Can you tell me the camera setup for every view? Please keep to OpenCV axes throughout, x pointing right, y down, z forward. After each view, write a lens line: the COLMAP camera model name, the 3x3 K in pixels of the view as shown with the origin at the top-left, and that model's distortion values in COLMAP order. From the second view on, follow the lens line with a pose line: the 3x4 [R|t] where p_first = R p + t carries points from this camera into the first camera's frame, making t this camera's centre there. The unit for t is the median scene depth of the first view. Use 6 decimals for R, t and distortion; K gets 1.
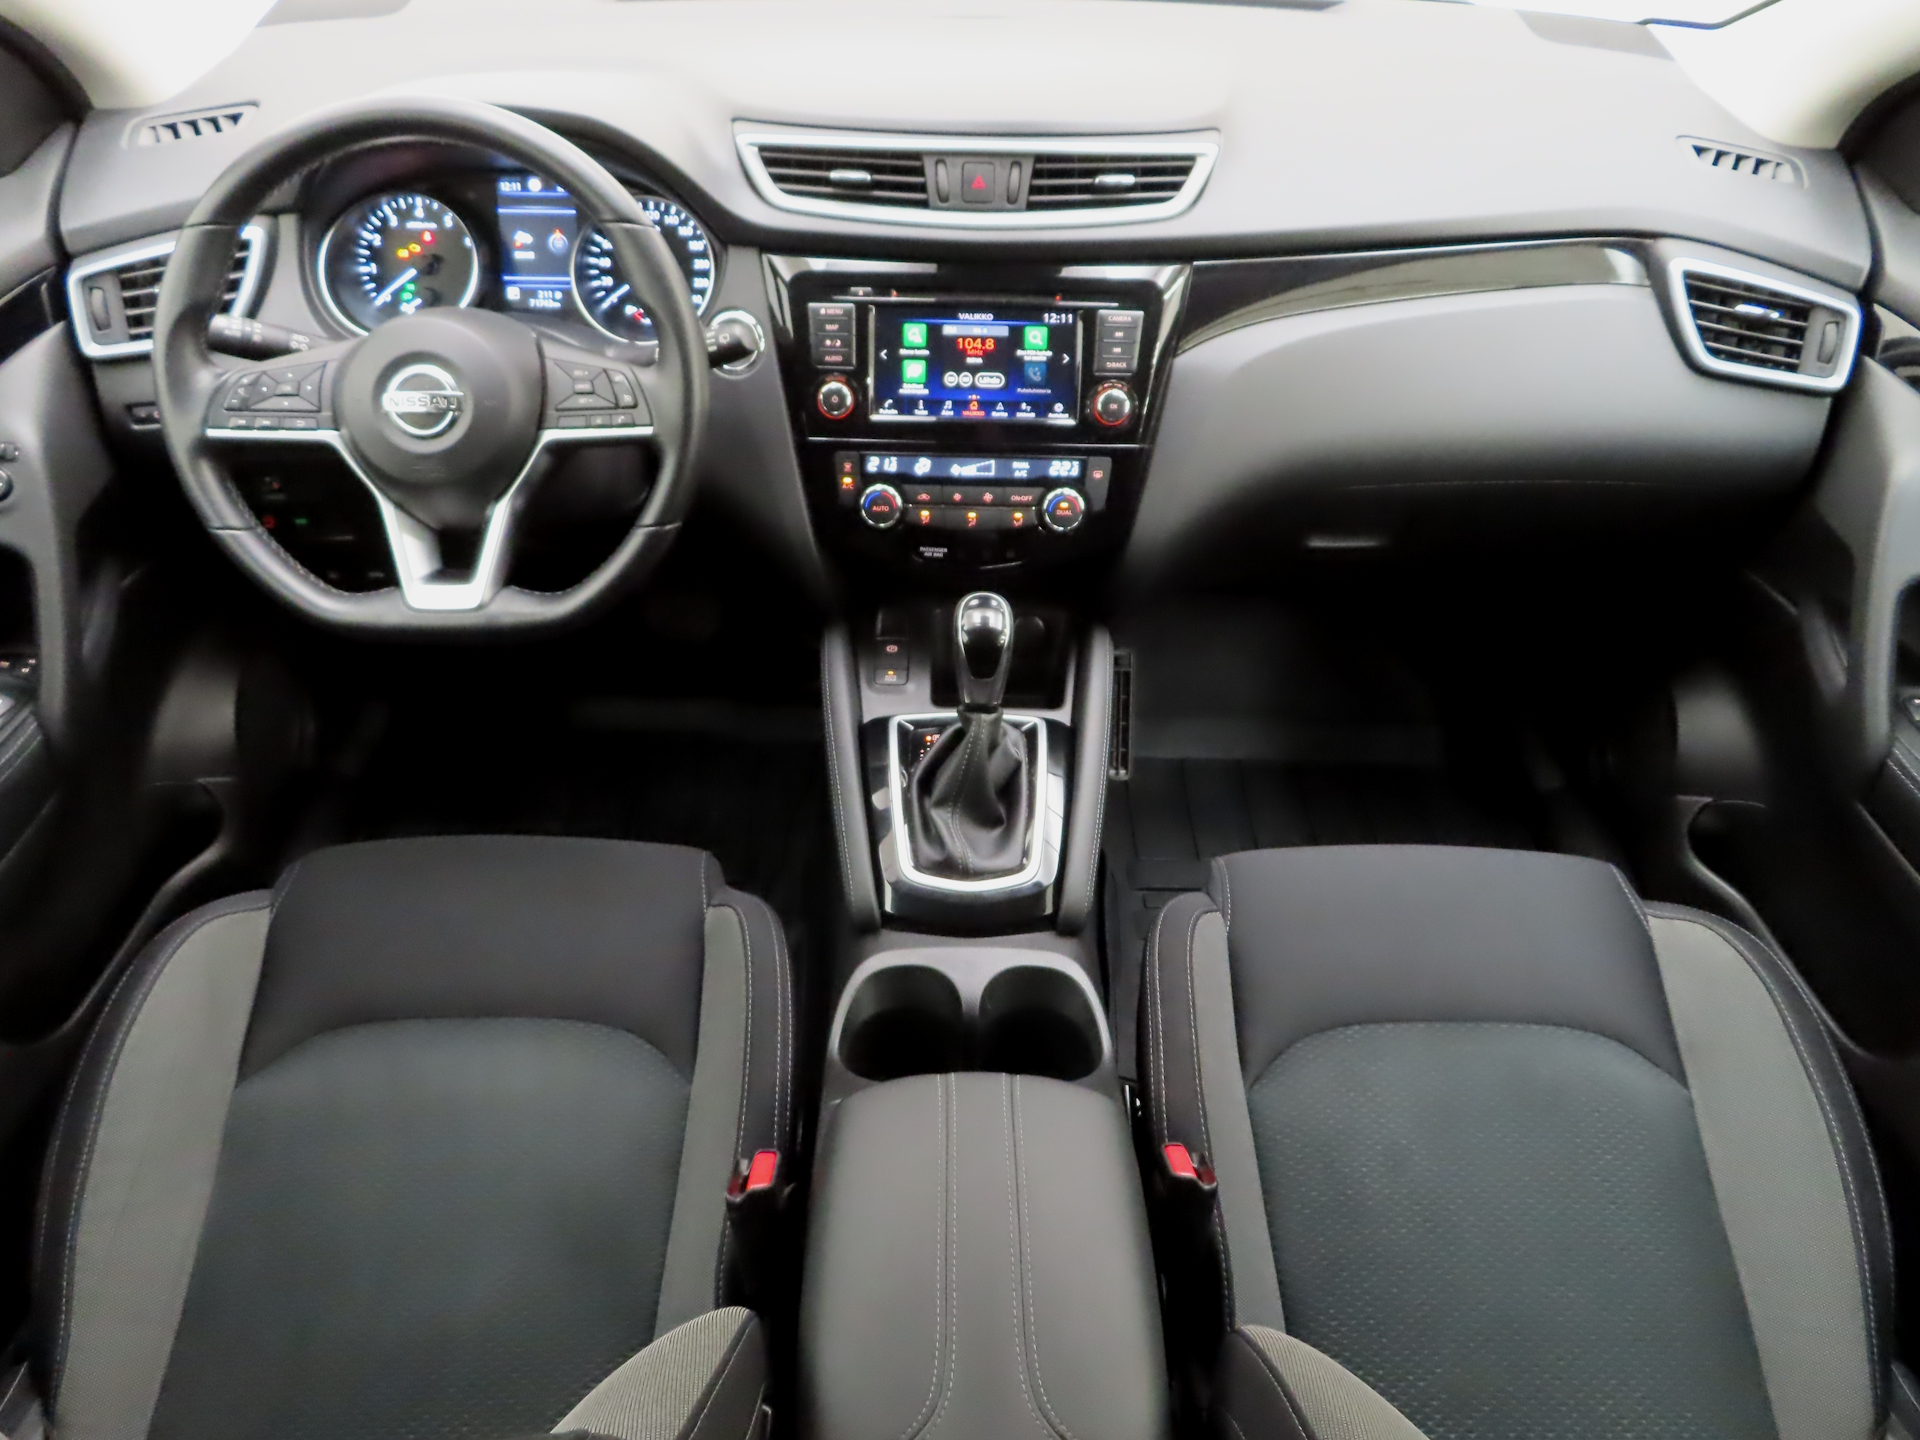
lens RADIAL K [[1373.3, 0, 960.0], [0, 1373.3, 720.0], [0, 0, 1]] dist [-0.011959, 0.010445]
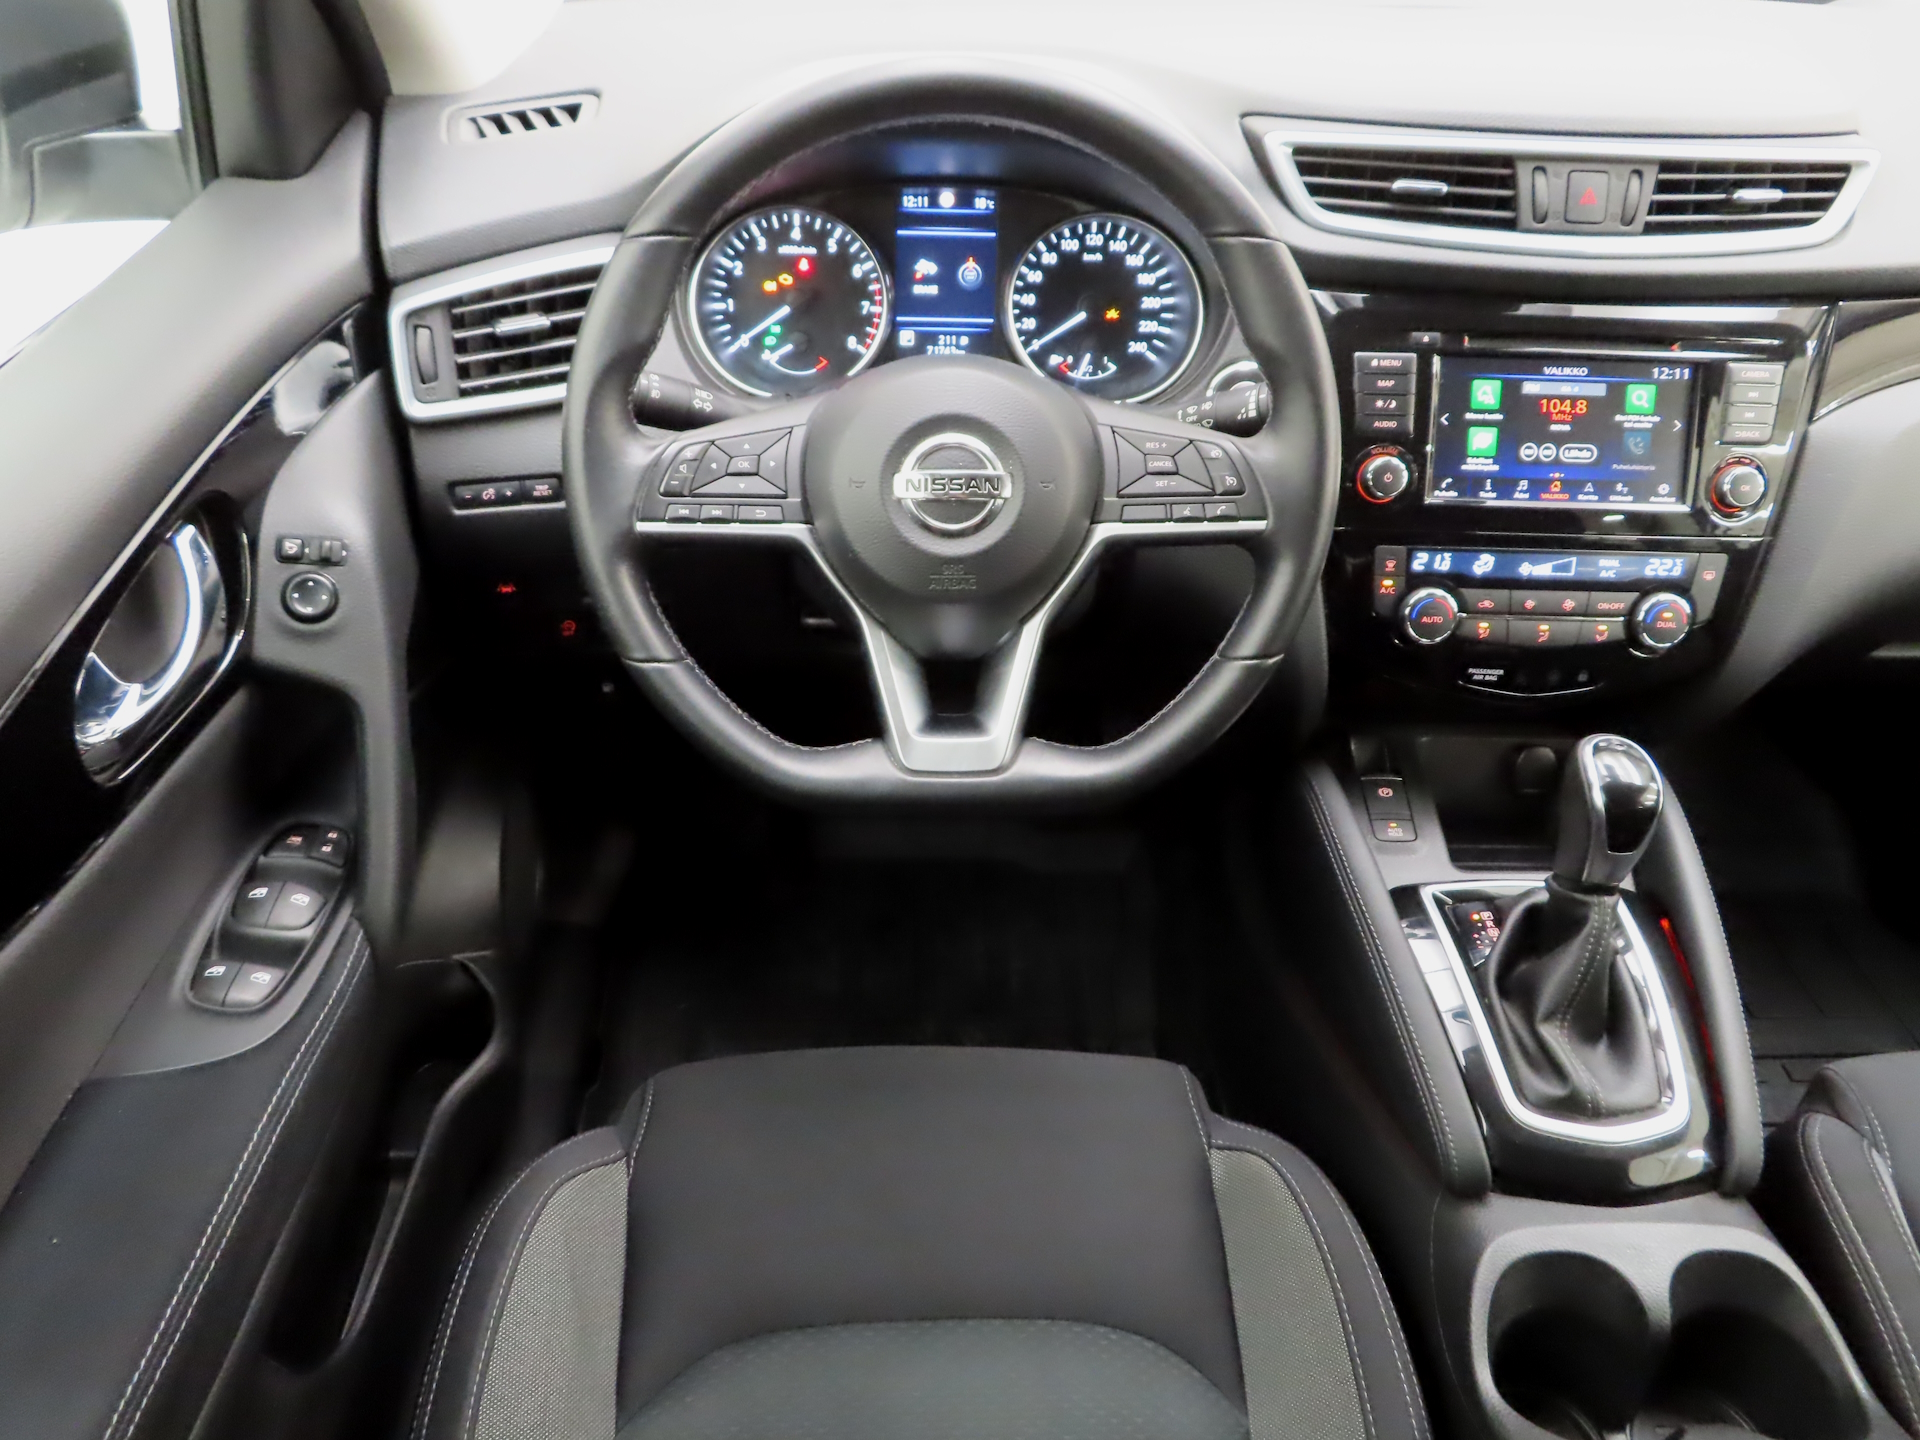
lens RADIAL K [[1373.3, 0, 960.0], [0, 1373.3, 720.0], [0, 0, 1]] dist [-0.011959, 0.010445]
pose [[0.999719, -0.002029, 0.023616, -0.343788], [0.002920, 0.999284, -0.037728, -0.071519], [-0.023522, 0.037786, 0.999009, 0.251475]]
